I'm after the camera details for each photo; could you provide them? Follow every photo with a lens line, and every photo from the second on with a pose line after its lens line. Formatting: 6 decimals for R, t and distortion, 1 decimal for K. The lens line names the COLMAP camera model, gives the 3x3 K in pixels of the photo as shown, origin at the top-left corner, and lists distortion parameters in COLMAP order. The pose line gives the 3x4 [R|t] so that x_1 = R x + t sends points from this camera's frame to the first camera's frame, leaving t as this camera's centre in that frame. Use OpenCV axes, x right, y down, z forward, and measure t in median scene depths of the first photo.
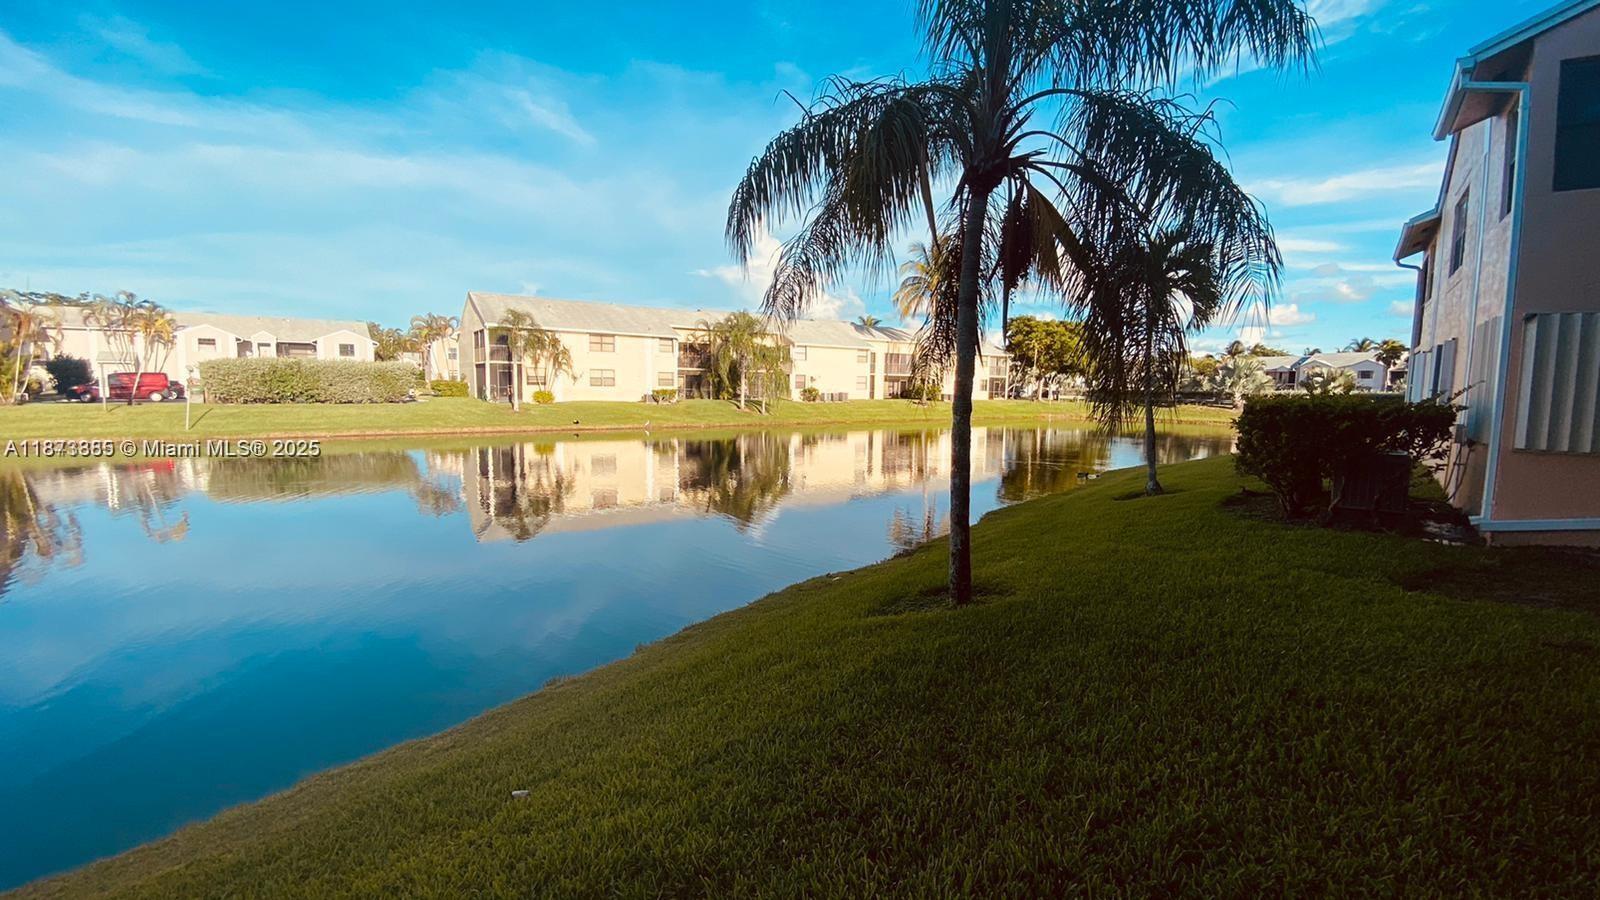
lens RADIAL K [[648.3, 0, 804.2], [0, 648.3, 453.6], [0, 0, 1]] dist [0.023664, -0.023839]
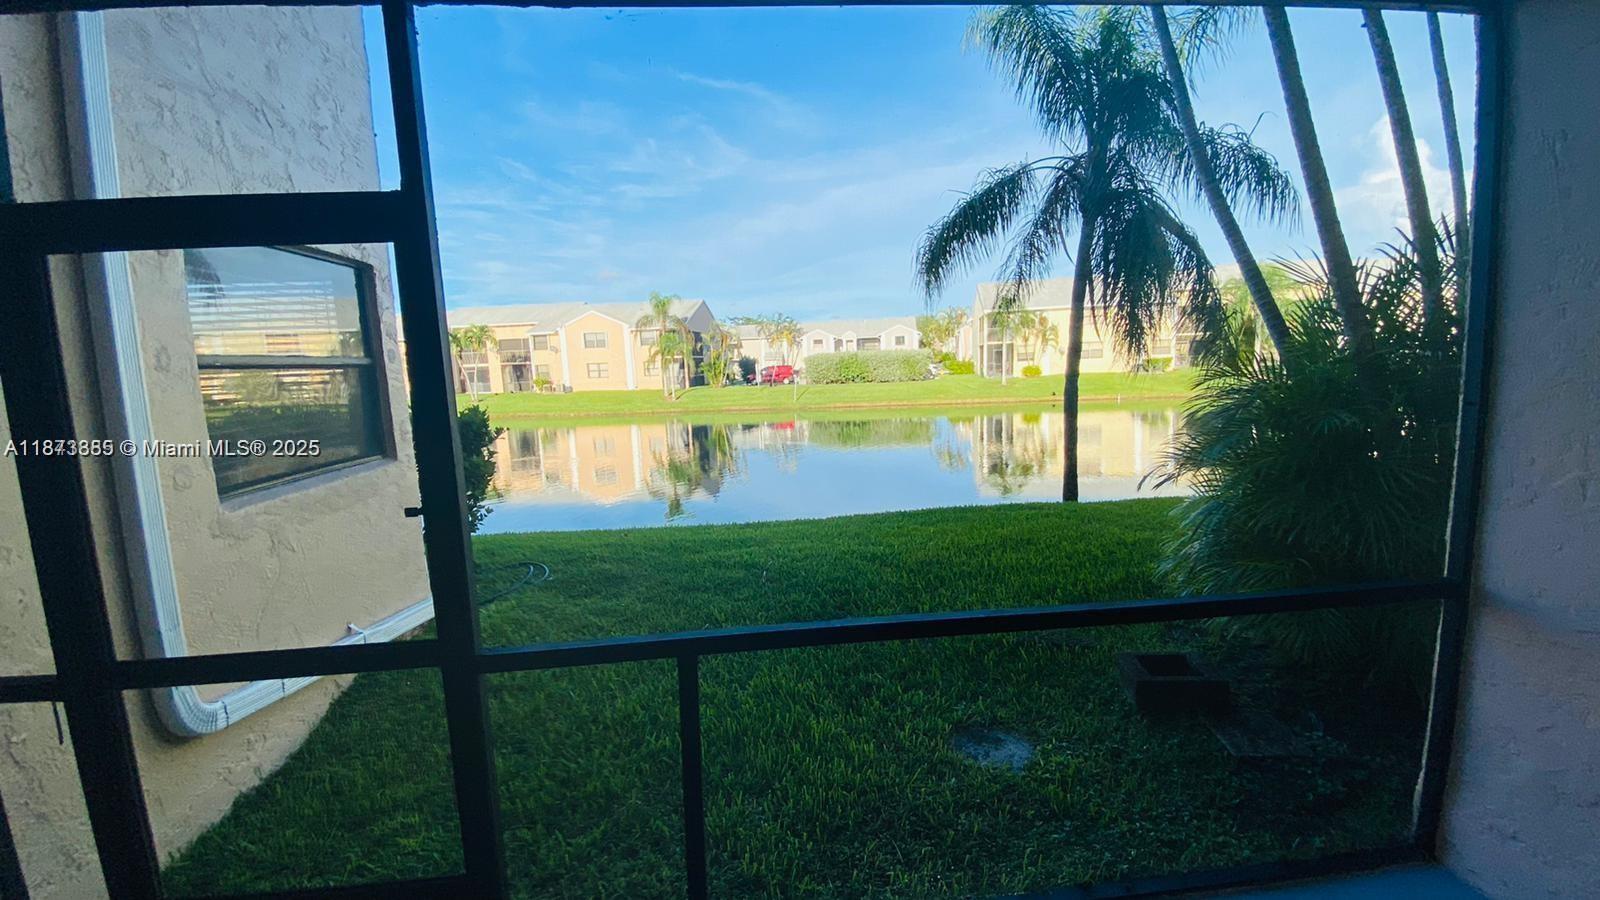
lens RADIAL K [[648.3, 0, 804.2], [0, 648.3, 453.6], [0, 0, 1]] dist [0.023664, -0.023839]
pose [[0.706555, 0.051847, -0.705756, 0.115762], [-0.023290, 0.998476, 0.050035, 0.006432], [0.707275, -0.018915, 0.706686, -0.060846]]
